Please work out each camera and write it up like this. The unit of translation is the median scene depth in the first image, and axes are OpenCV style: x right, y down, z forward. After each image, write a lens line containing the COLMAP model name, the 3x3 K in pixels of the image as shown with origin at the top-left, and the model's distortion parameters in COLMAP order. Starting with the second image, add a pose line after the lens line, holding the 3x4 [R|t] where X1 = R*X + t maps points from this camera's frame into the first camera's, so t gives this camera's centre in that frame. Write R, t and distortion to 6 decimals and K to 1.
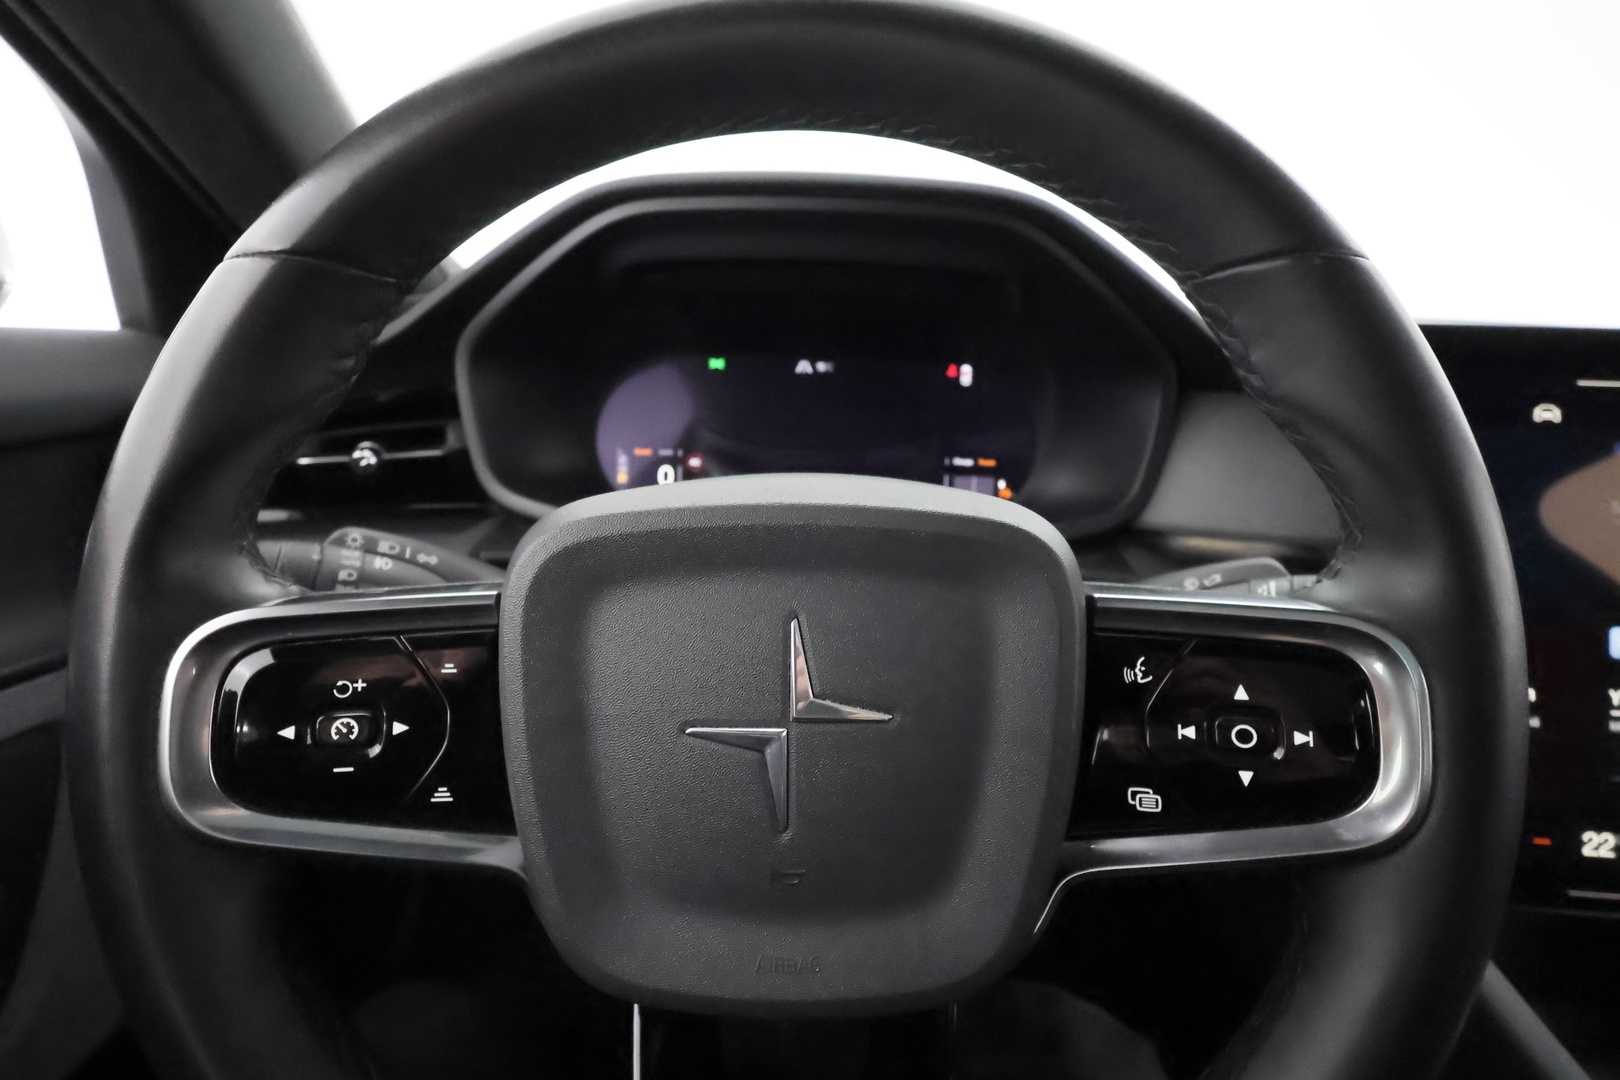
lens RADIAL K [[798.8, 0, 812.0], [0, 798.8, 546.7], [0, 0, 1]] dist [0.001128, -0.000876]
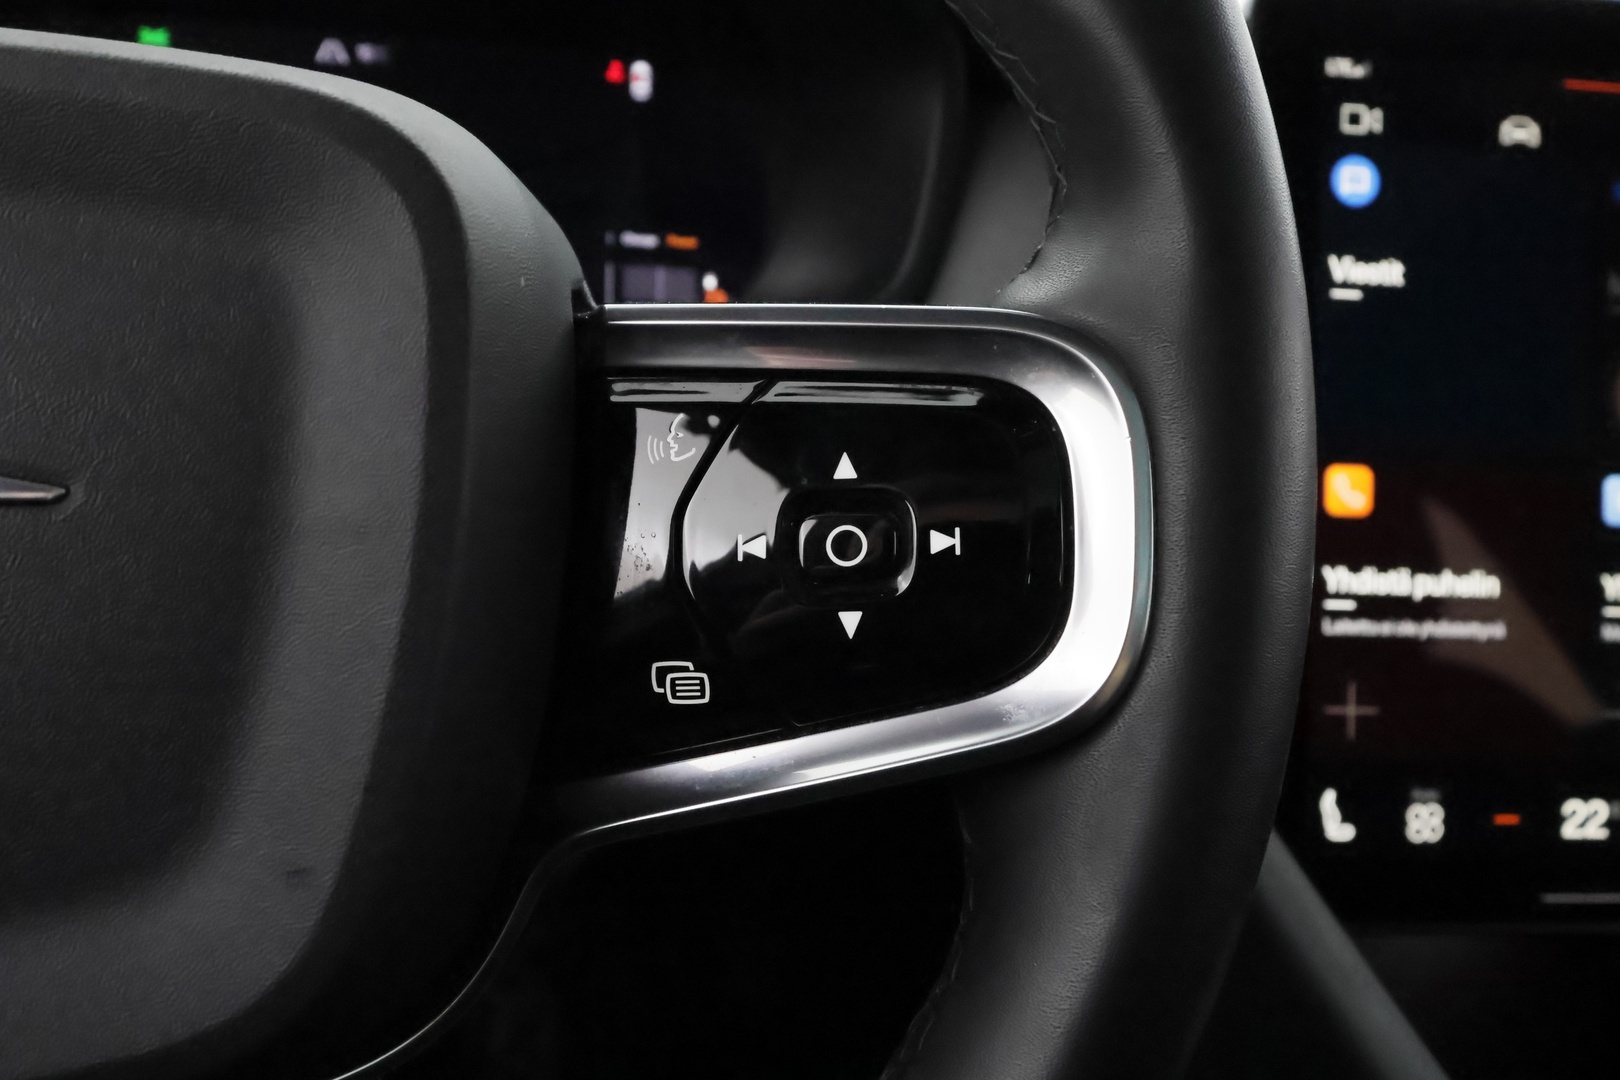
lens RADIAL K [[1387.0, 0, 809.9], [0, 1387.0, 539.6], [0, 0, 1]] dist [0.000638, 0.033871]
pose [[0.979032, -0.023359, 0.202364, 0.162959], [0.015315, 0.999032, 0.041225, 0.096016], [-0.203131, -0.037261, 0.978442, 0.050900]]
